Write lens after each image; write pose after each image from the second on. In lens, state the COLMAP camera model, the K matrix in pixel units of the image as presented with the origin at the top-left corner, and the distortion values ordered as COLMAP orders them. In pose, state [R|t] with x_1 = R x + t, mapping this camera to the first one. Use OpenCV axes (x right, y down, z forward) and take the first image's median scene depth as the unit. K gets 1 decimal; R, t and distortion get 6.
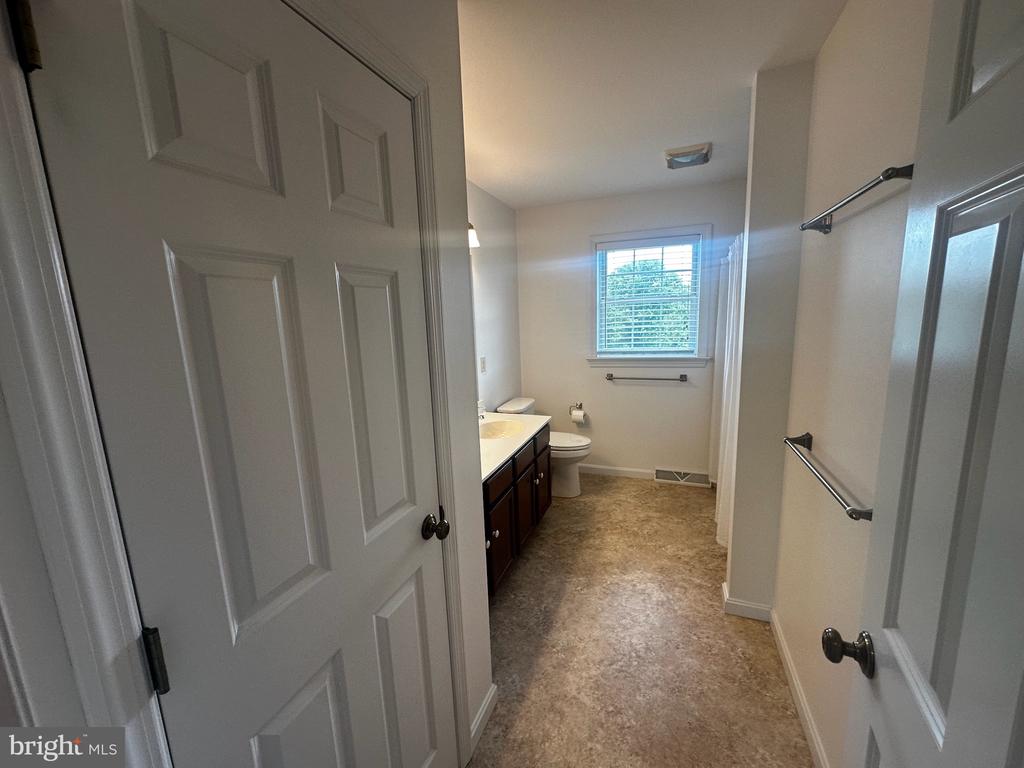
lens RADIAL K [[411.6, 0, 514.1], [0, 411.6, 386.0], [0, 0, 1]] dist [-0.001780, 0.001113]
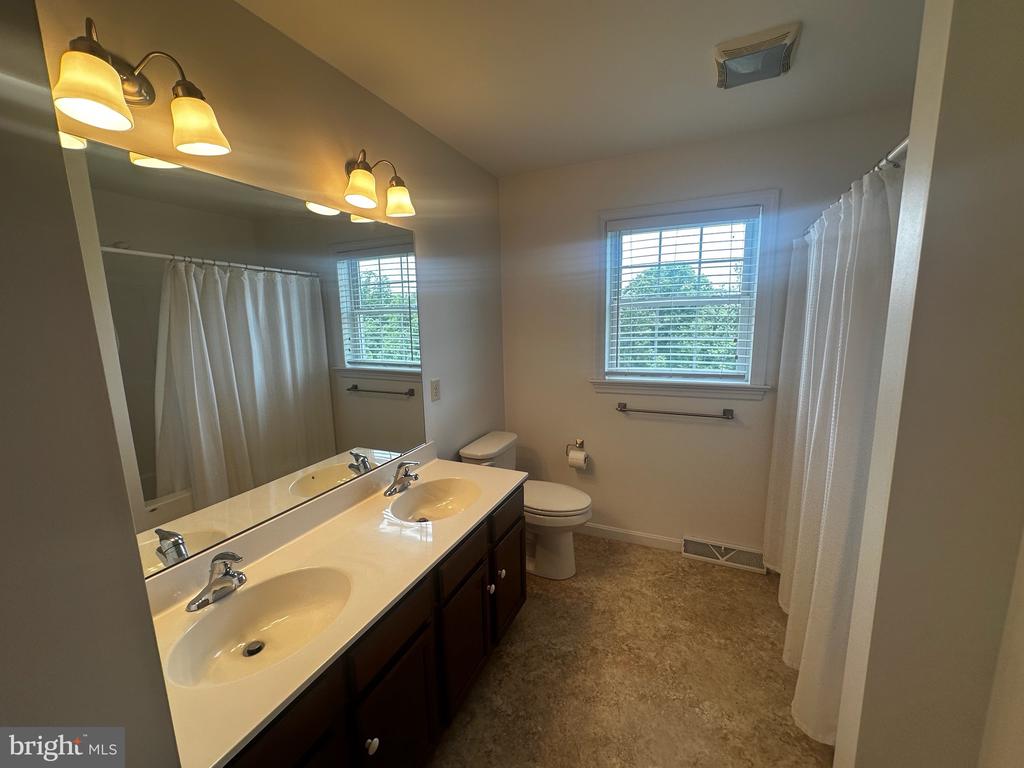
lens RADIAL K [[411.6, 0, 512.4], [0, 411.6, 385.9], [0, 0, 1]] dist [-0.001780, 0.001113]
pose [[0.997928, 0.024005, -0.059700, 0.090028], [-0.024396, 0.999685, -0.005830, -0.055605], [0.059541, 0.007275, 0.998199, 0.290922]]
